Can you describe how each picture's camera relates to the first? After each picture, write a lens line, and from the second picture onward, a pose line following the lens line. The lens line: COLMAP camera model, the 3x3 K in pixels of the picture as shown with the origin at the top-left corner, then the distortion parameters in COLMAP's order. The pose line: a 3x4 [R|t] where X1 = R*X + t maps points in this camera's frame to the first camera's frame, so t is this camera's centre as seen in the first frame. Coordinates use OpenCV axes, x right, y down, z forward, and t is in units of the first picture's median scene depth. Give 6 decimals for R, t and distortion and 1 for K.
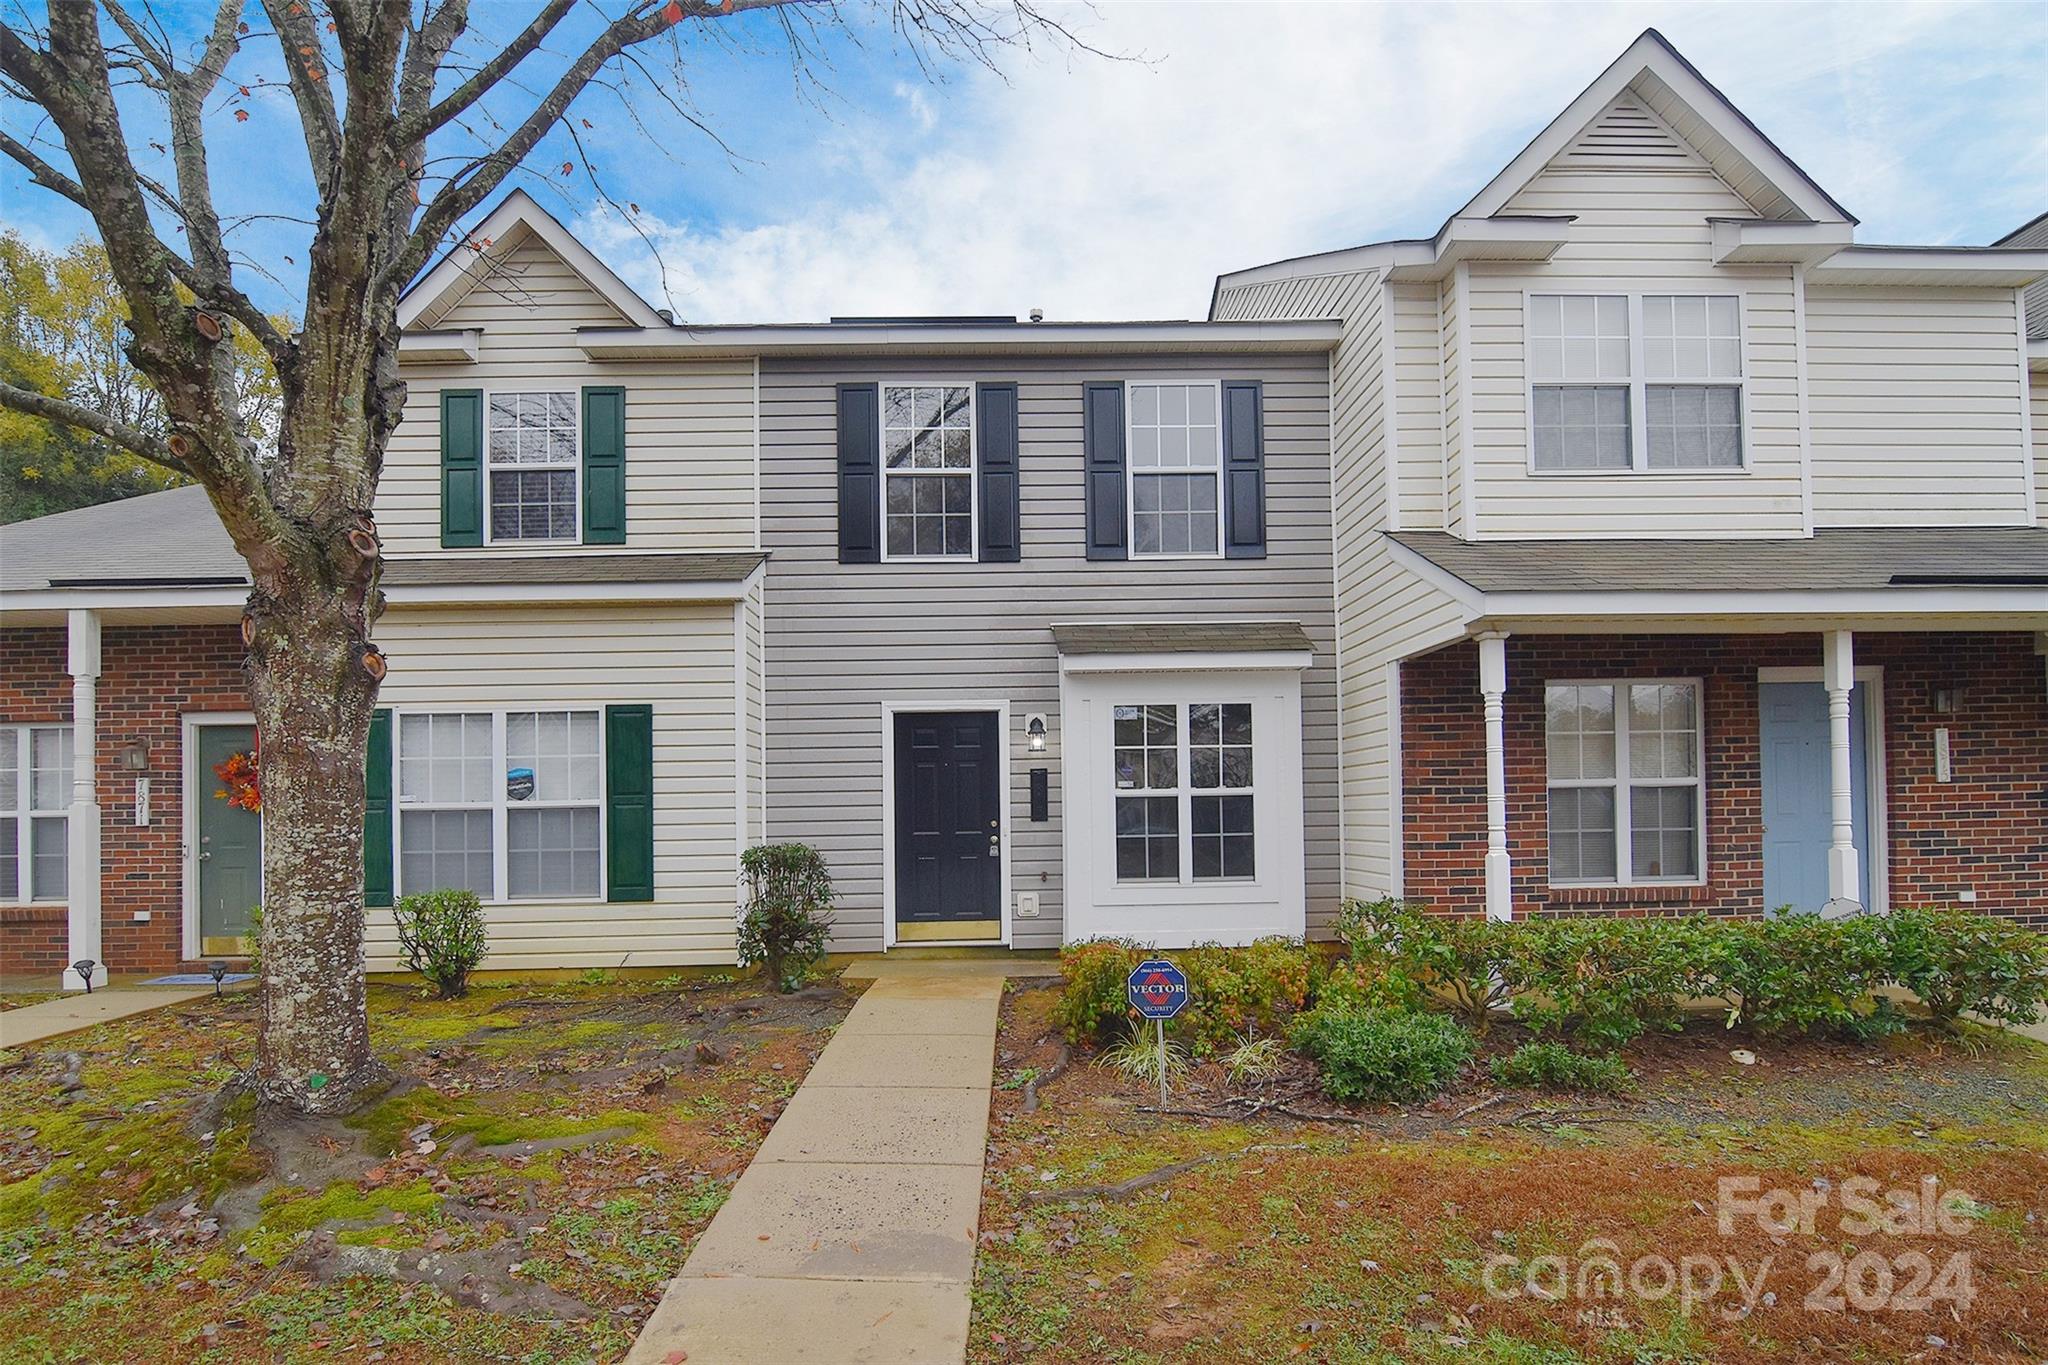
lens RADIAL K [[940.9, 0, 1020.5], [0, 940.9, 789.6], [0, 0, 1]] dist [-0.012817, -0.000742]
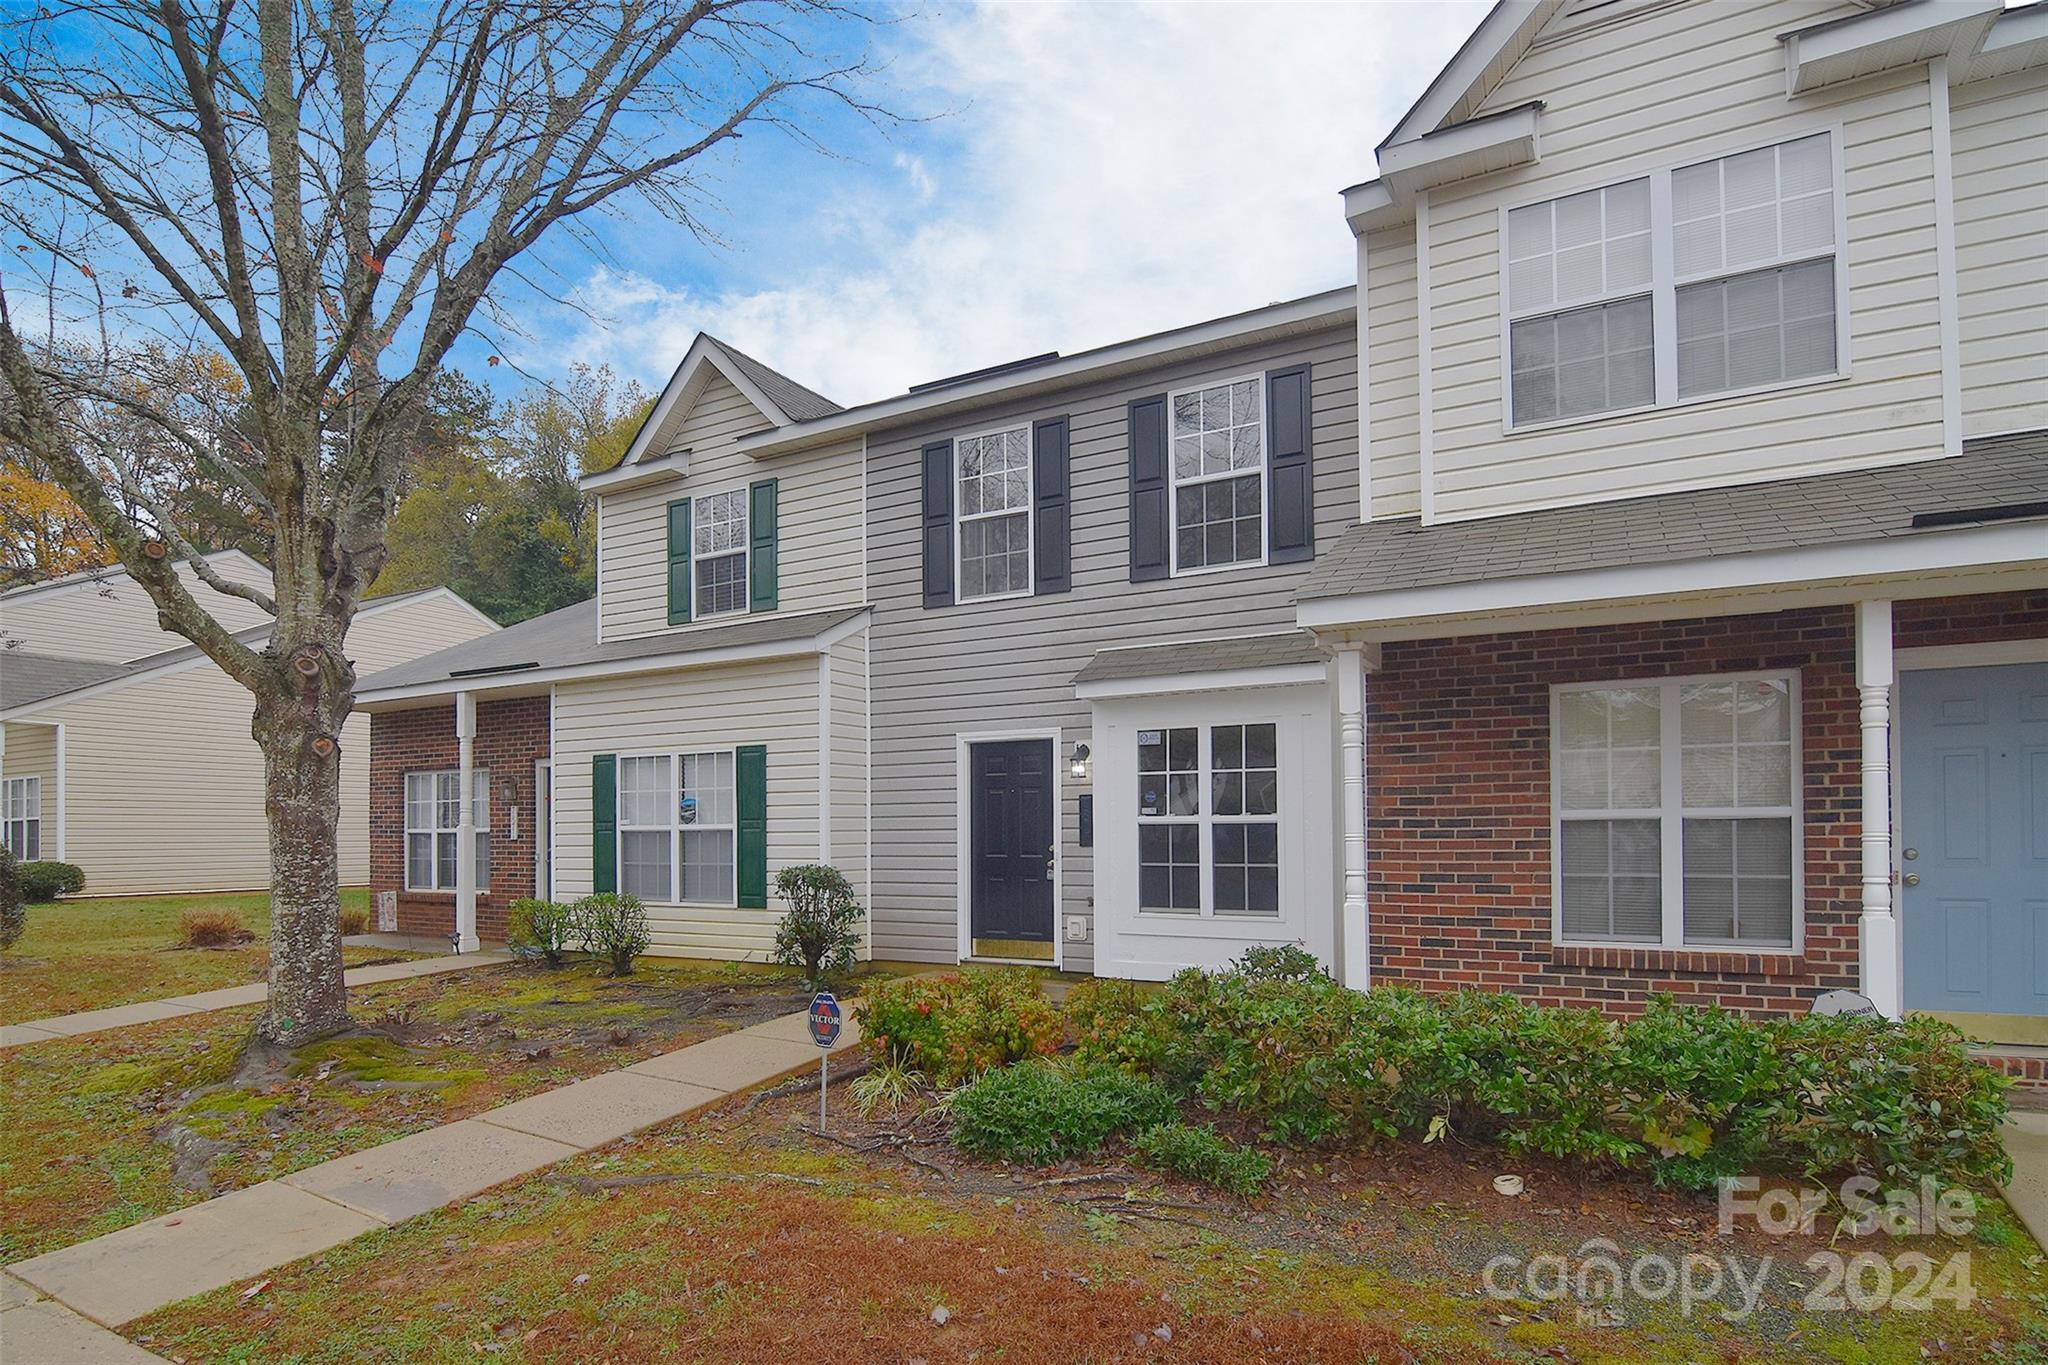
lens RADIAL K [[949.6, 0, 1107.5], [0, 949.6, 801.5], [0, 0, 1]] dist [-0.016188, 0.000598]
pose [[0.899935, -0.002937, -0.436014, 0.502671], [0.006722, 0.999952, 0.007137, -0.023008], [0.435973, -0.009353, 0.899911, 0.095873]]
